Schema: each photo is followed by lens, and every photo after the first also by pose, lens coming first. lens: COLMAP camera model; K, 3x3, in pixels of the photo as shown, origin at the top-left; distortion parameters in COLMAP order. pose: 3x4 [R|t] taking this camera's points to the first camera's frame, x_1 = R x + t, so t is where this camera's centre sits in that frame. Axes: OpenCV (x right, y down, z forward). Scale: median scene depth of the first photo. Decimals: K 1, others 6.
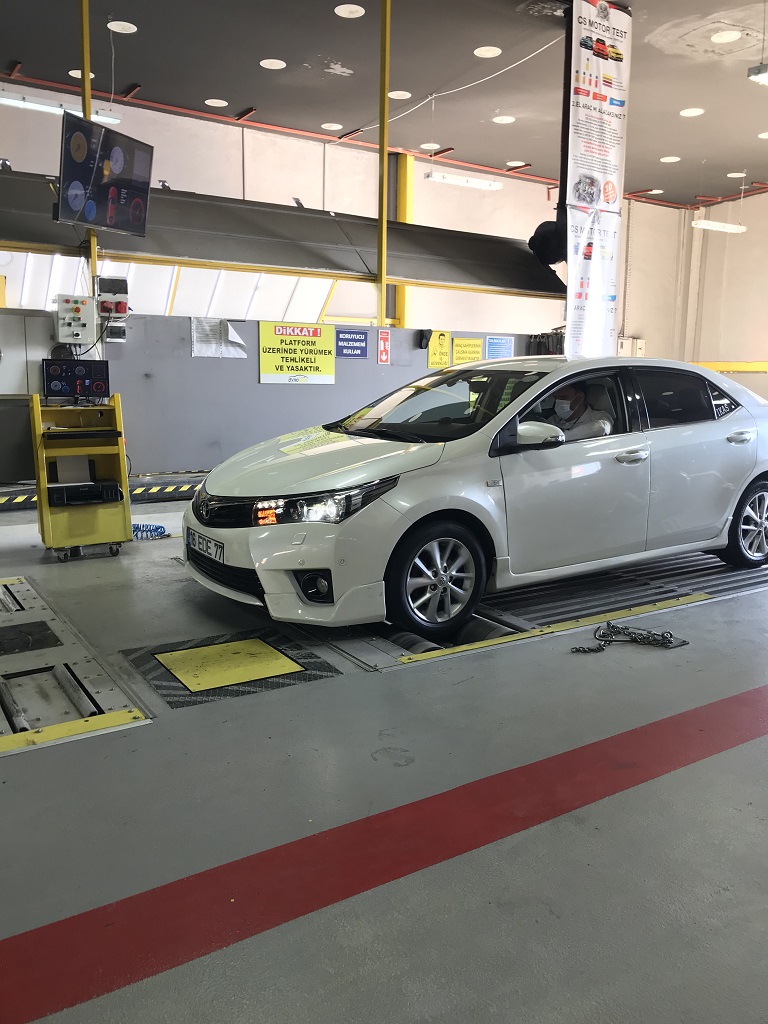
lens RADIAL K [[830.7, 0, 384.0], [0, 830.7, 512.0], [0, 0, 1]] dist [0.126102, -0.231612]
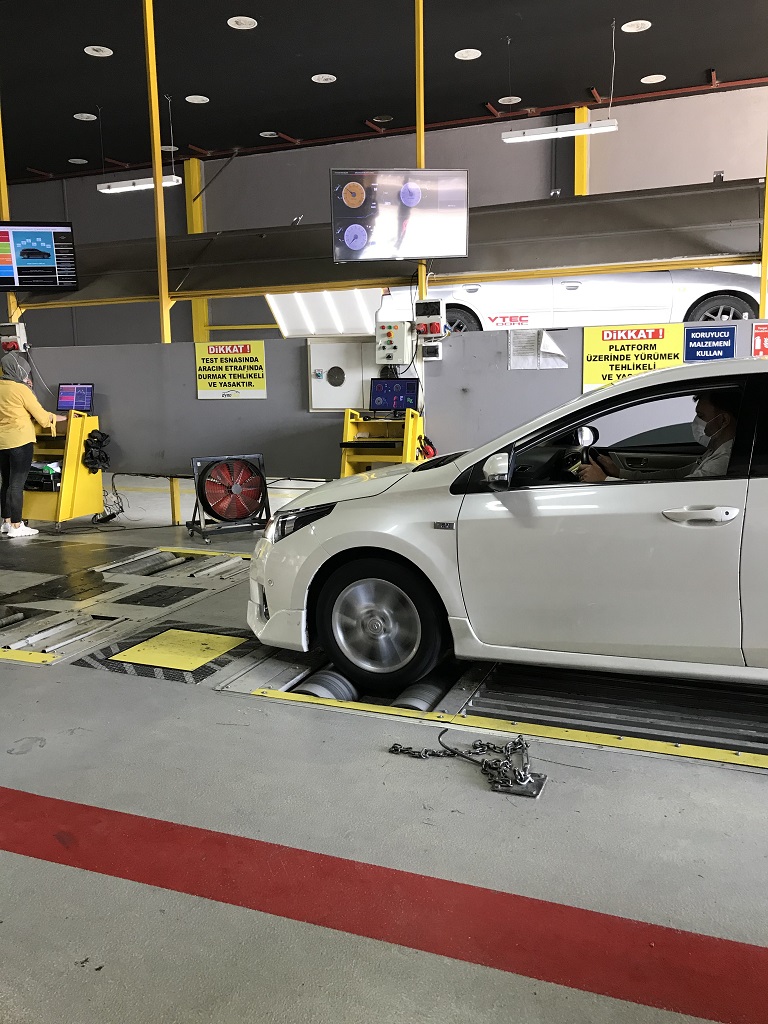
lens RADIAL K [[834.2, 0, 385.4], [0, 834.2, 491.9], [0, 0, 1]] dist [0.075669, -0.131899]
pose [[0.572077, 0.082993, -0.815990, 0.555341], [-0.112691, 0.993386, 0.022029, -0.053188], [0.812421, 0.079352, 0.577646, 0.359280]]
